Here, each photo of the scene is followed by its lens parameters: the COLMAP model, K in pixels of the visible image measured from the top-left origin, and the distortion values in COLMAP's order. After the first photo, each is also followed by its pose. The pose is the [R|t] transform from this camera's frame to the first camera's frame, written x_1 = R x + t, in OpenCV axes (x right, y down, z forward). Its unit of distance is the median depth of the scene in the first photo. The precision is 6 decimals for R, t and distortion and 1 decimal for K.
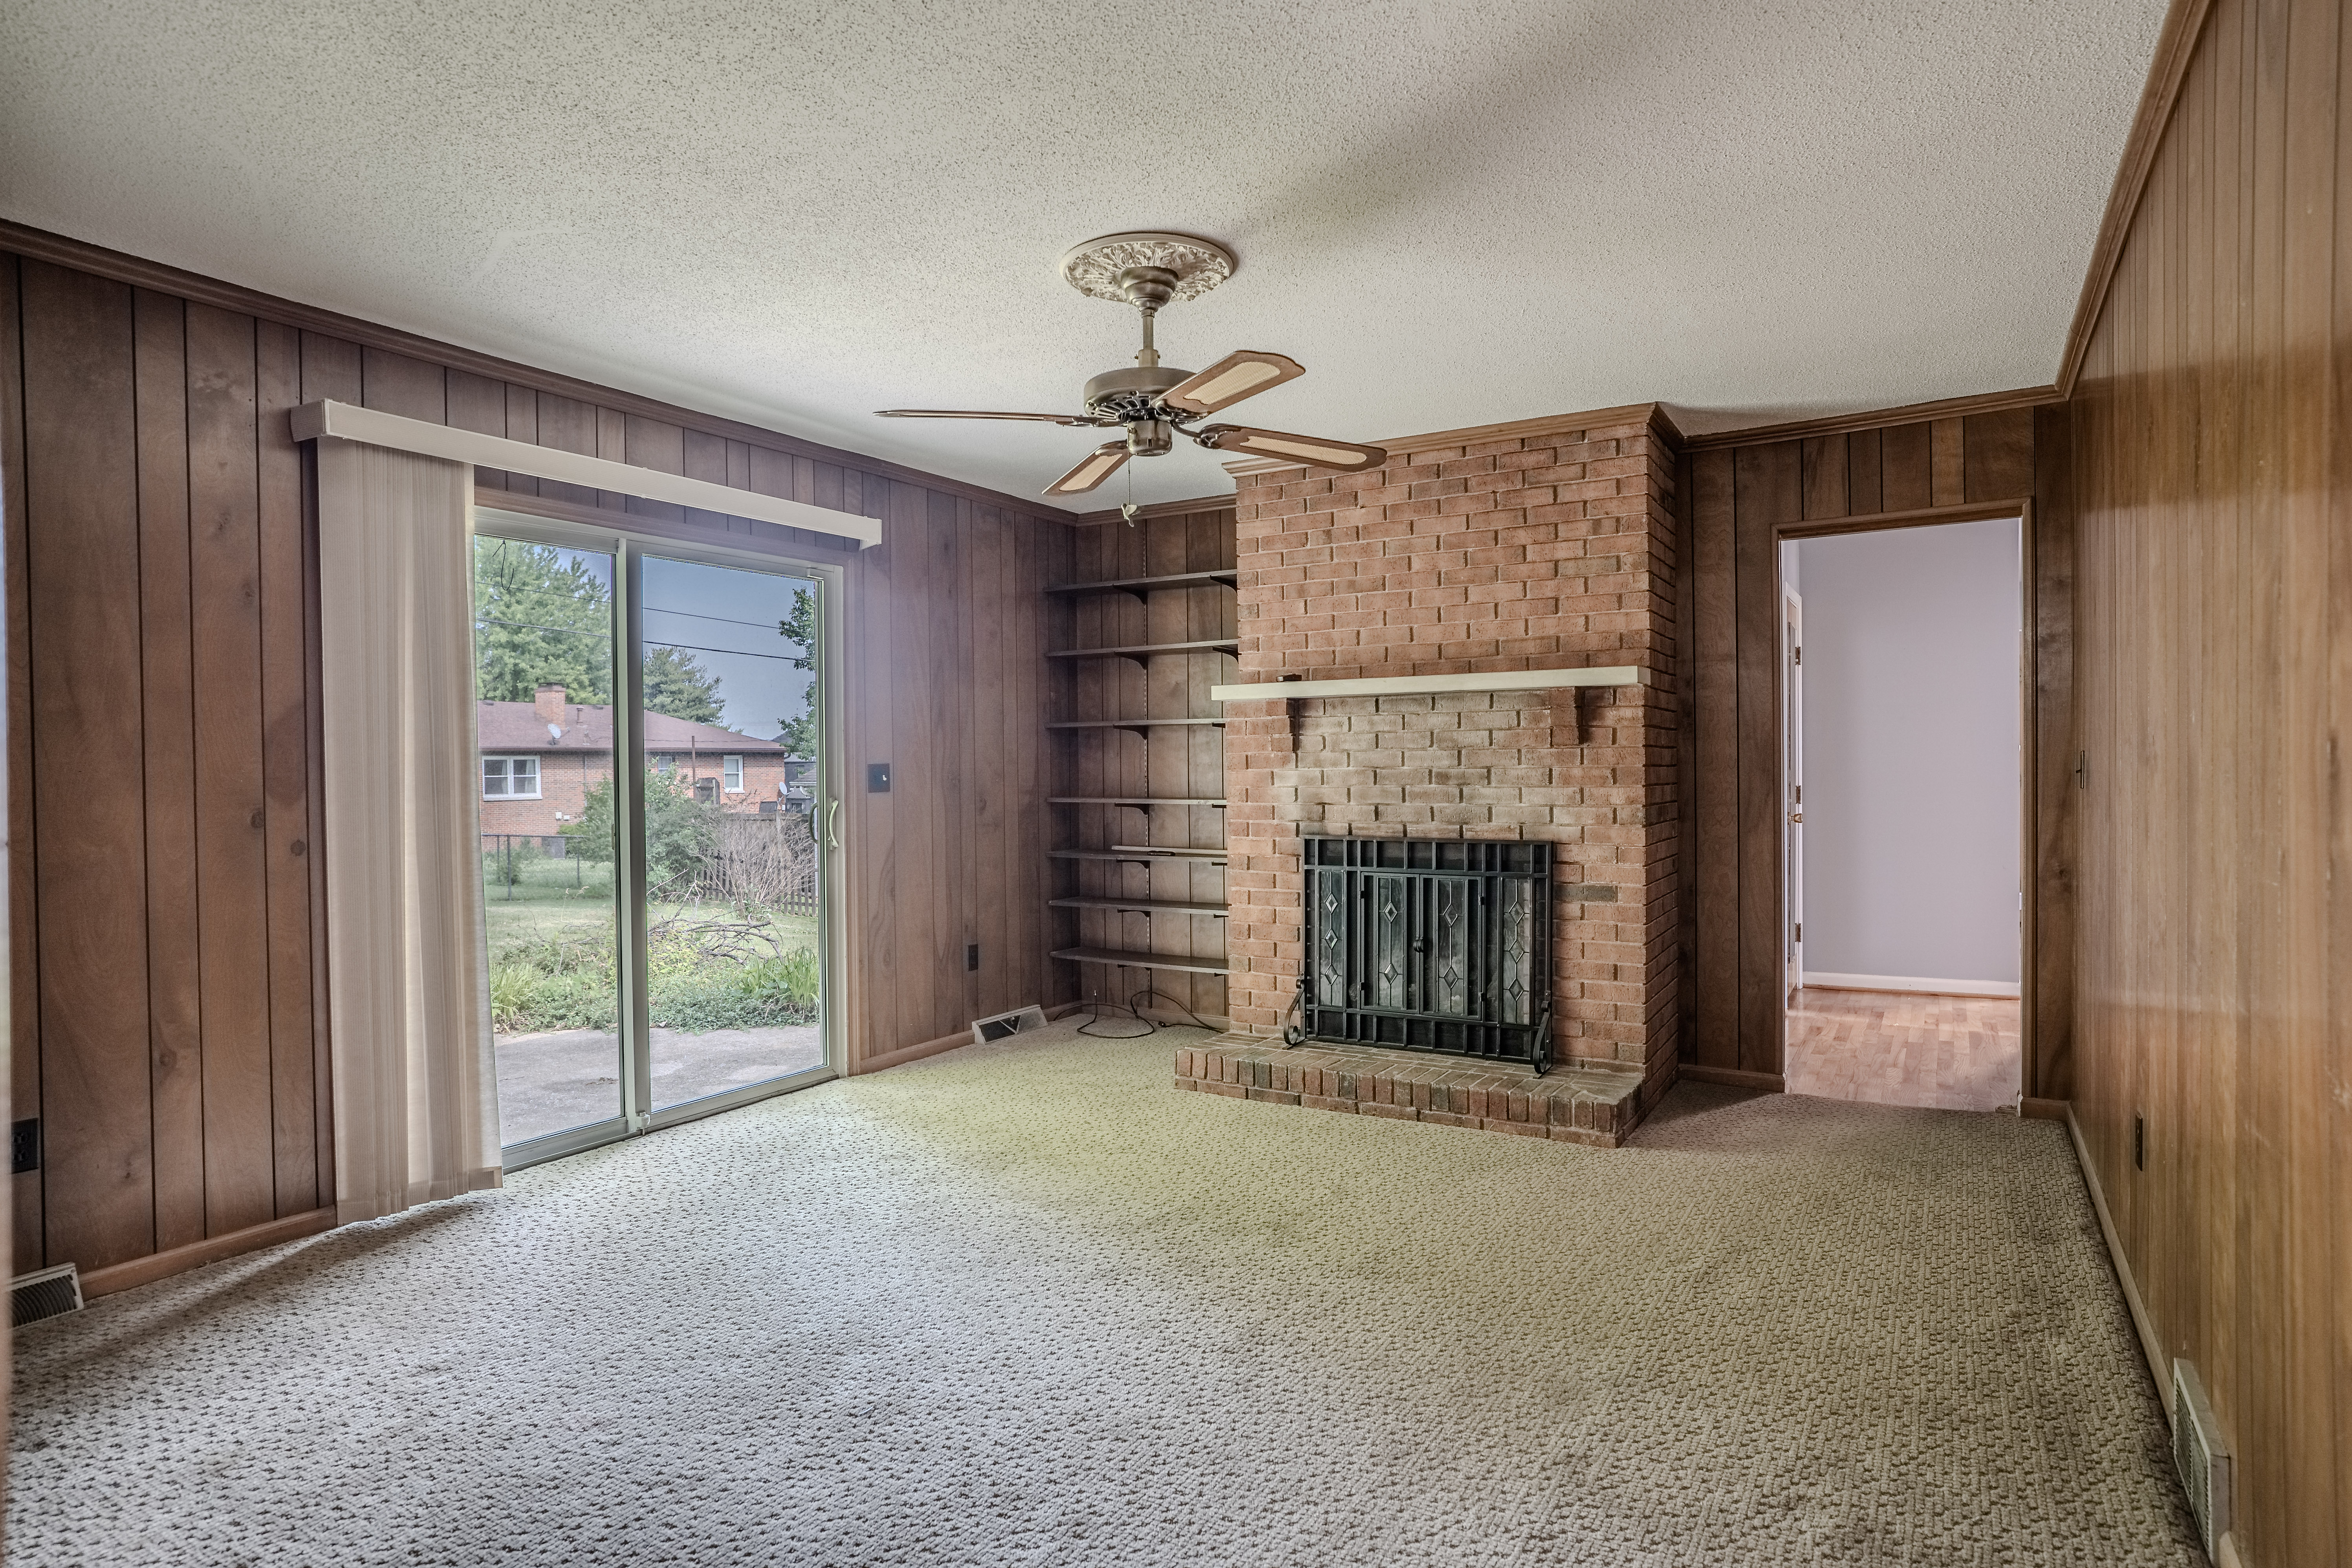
lens RADIAL K [[1287.6, 0, 1172.6], [0, 1287.6, 783.9], [0, 0, 1]] dist [-0.054214, 0.035947]
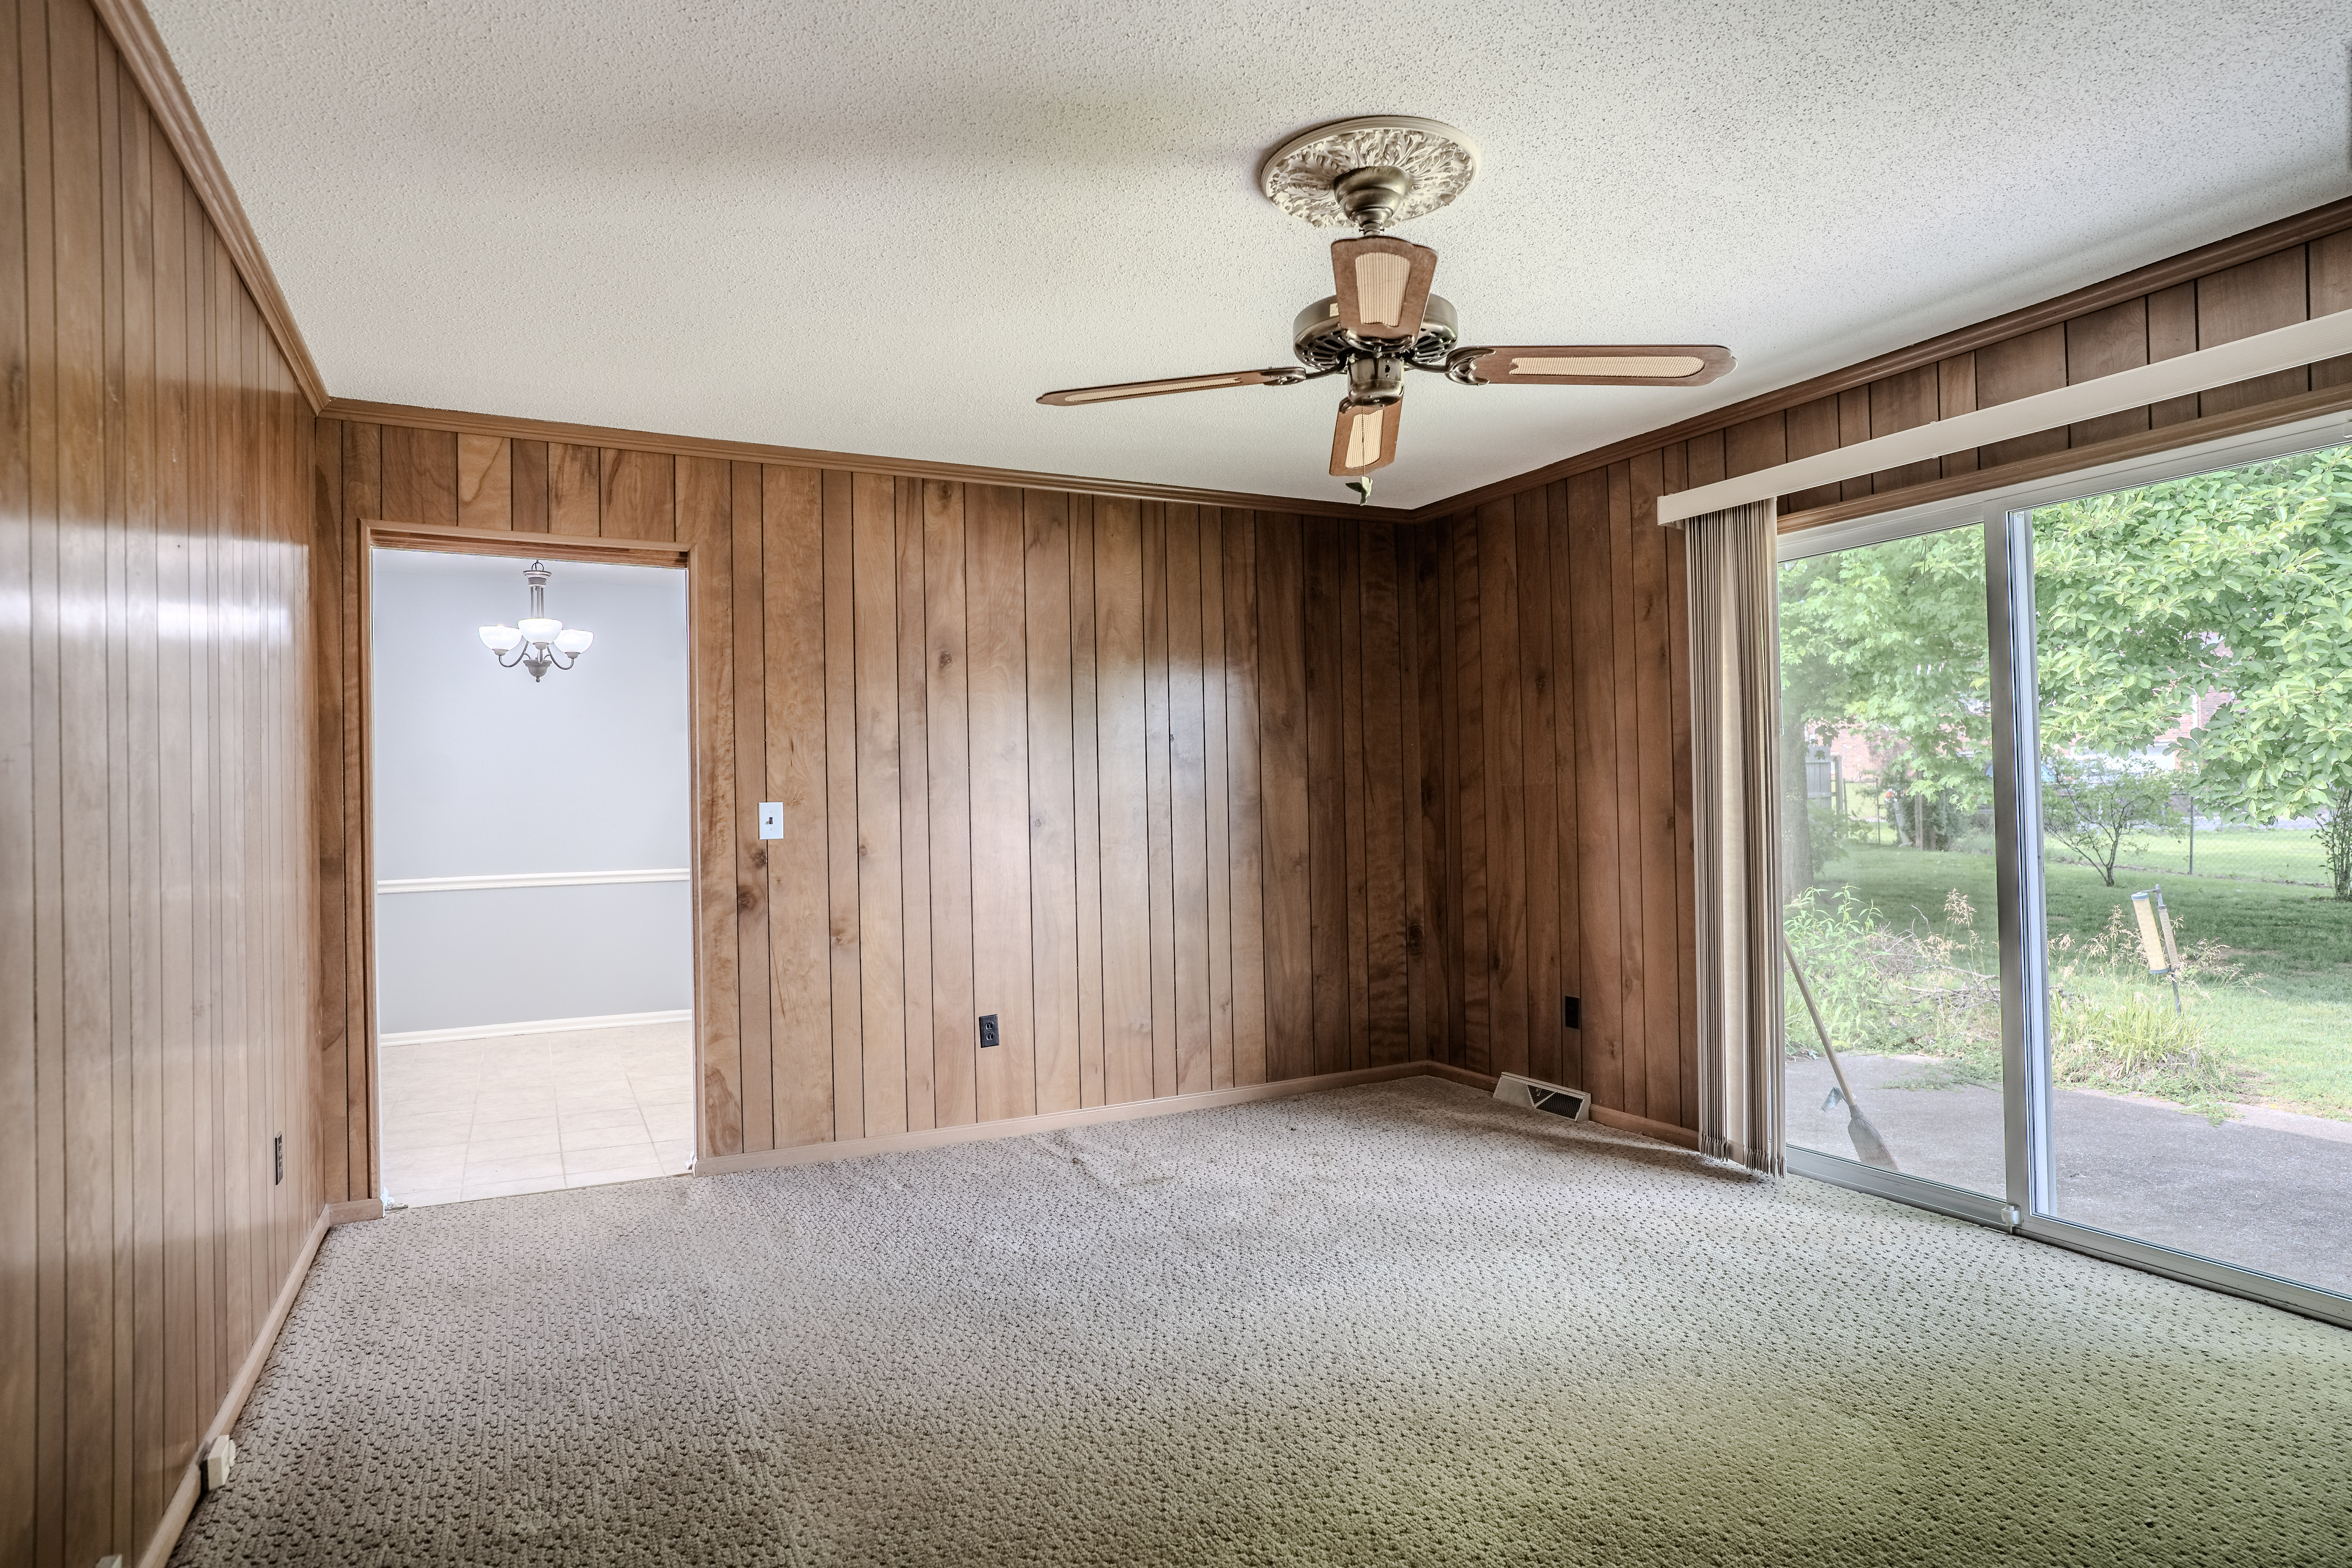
lens RADIAL K [[1287.6, 0, 1172.6], [0, 1287.6, 783.9], [0, 0, 1]] dist [-0.054214, 0.035947]
pose [[-0.524487, 0.013872, -0.851306, 0.490550], [0.015636, 0.999856, 0.006660, -0.020811], [0.851275, -0.009818, -0.524628, 0.881465]]
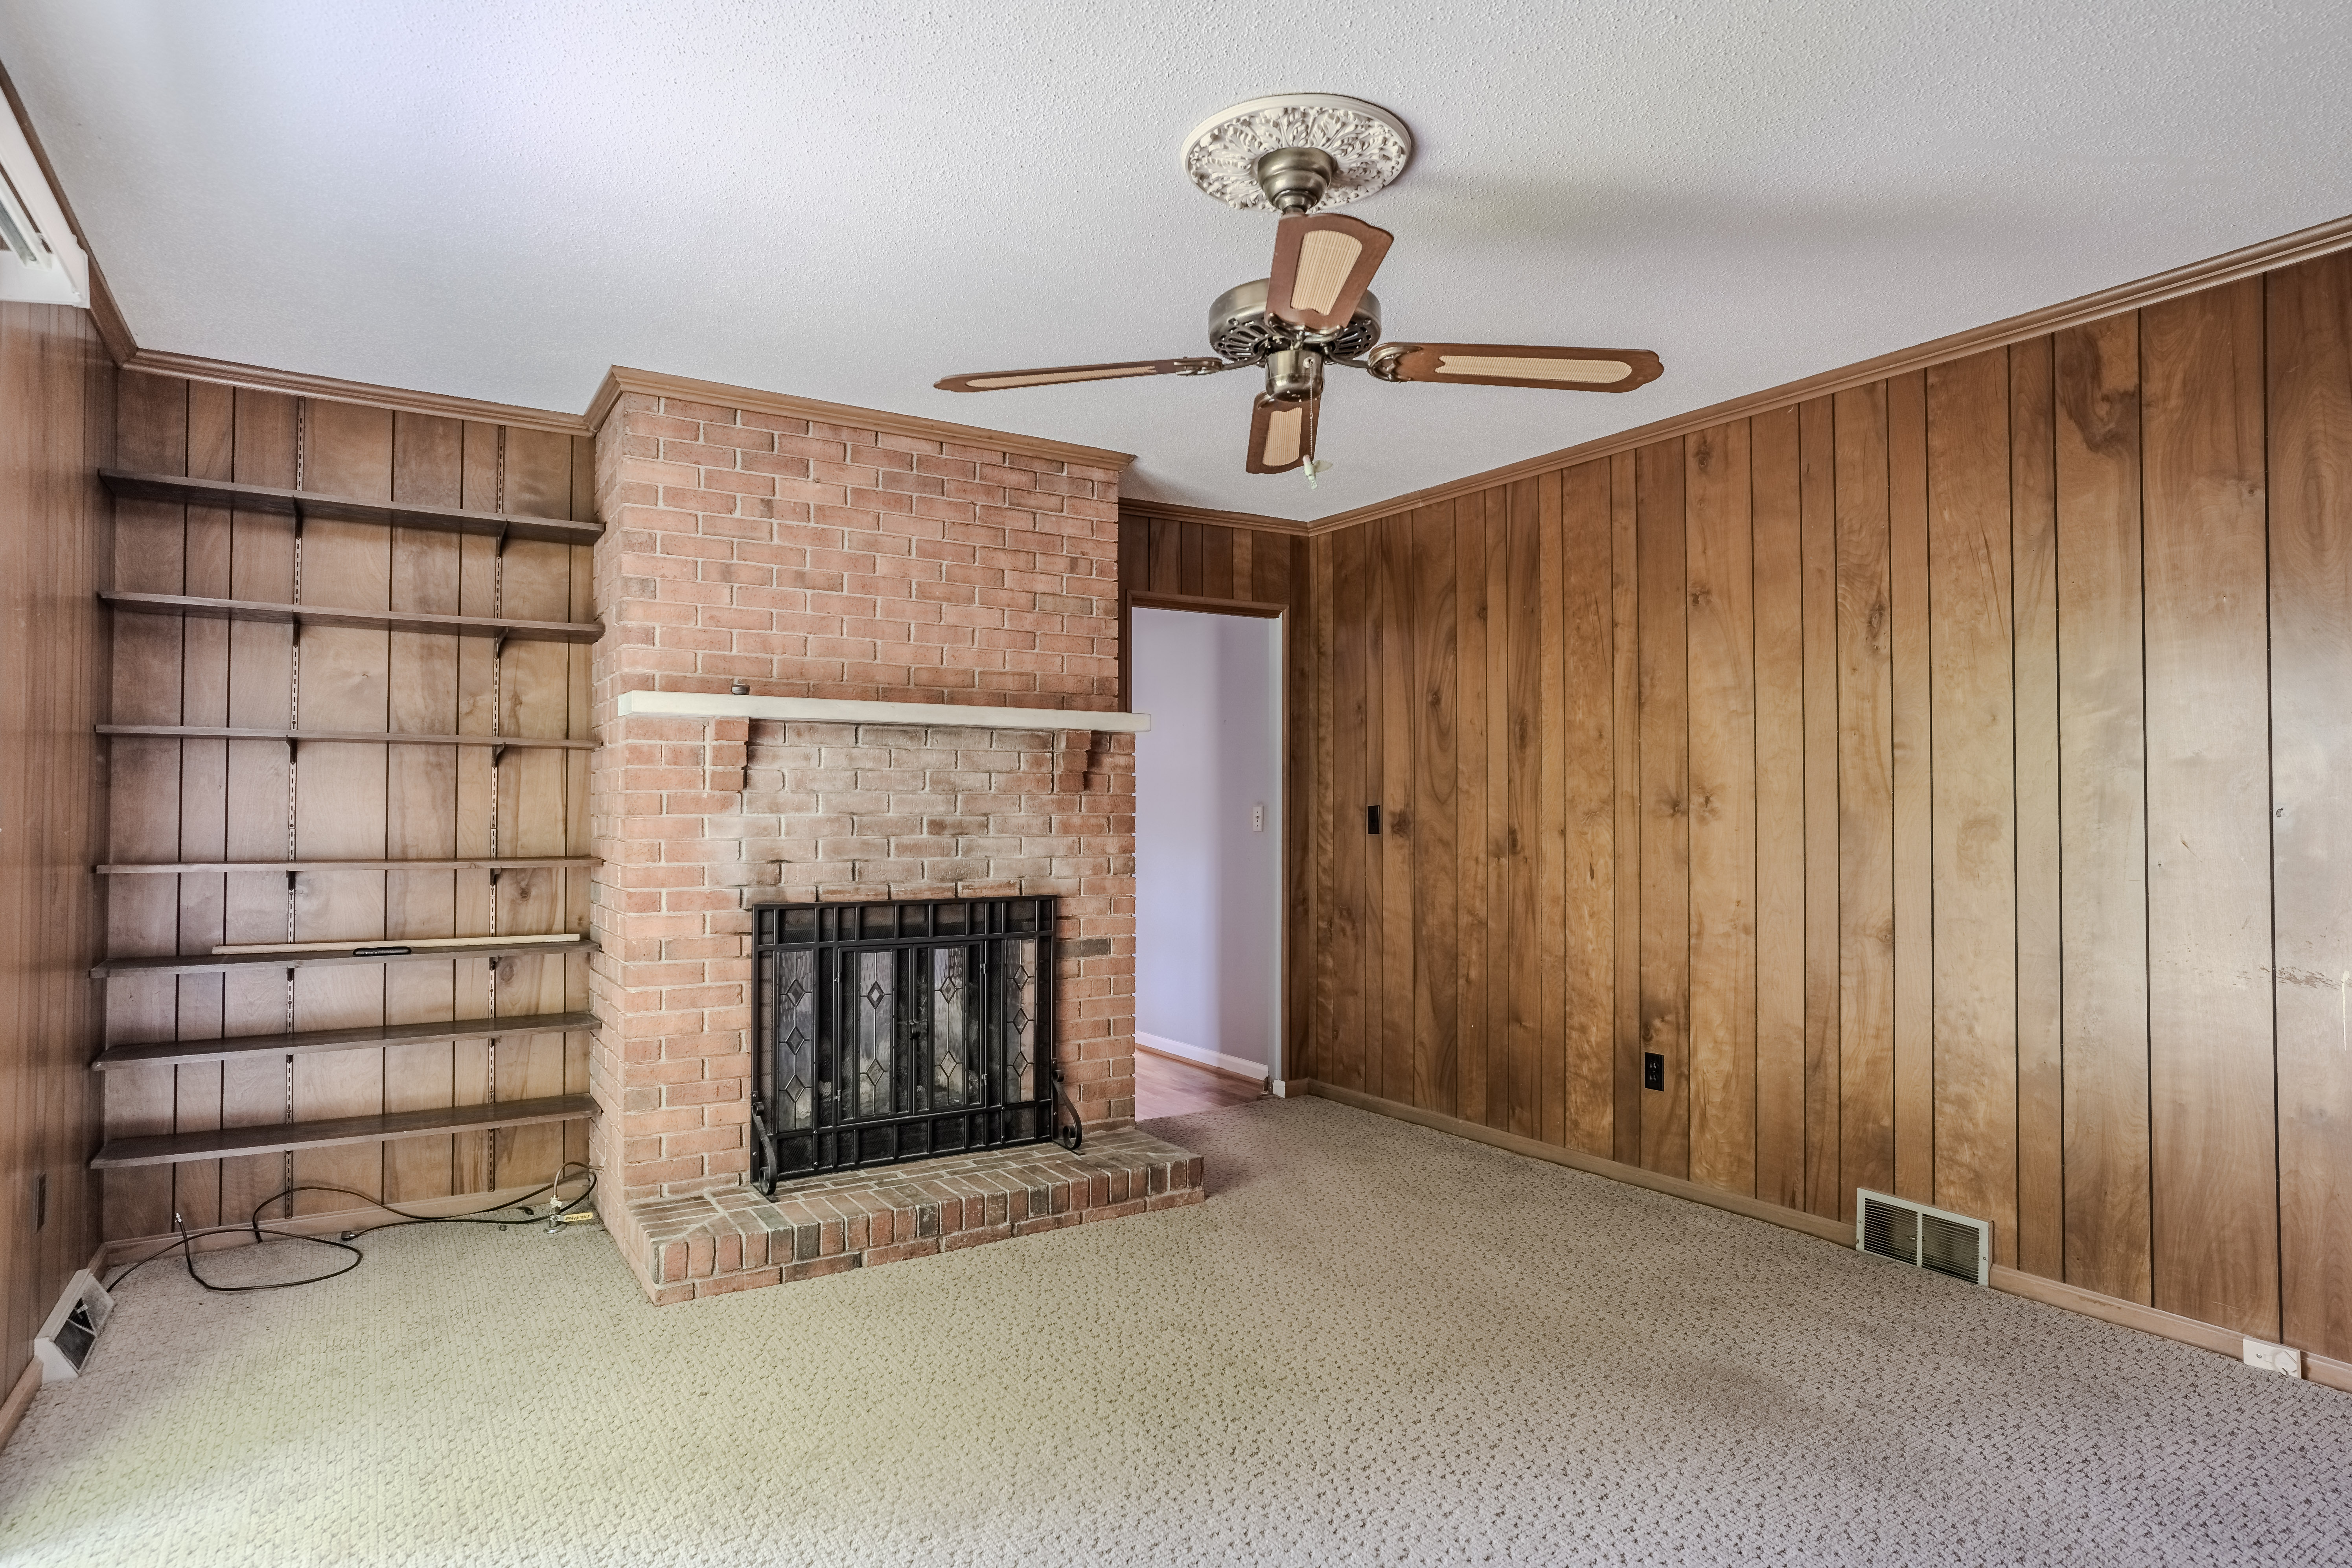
lens RADIAL K [[1287.6, 0, 1172.6], [0, 1287.6, 783.9], [0, 0, 1]] dist [-0.054214, 0.035947]
pose [[0.440503, 0.029956, 0.897251, -0.486315], [0.007205, 0.999293, -0.036900, -0.000581], [-0.897722, 0.022719, 0.439976, 0.499134]]
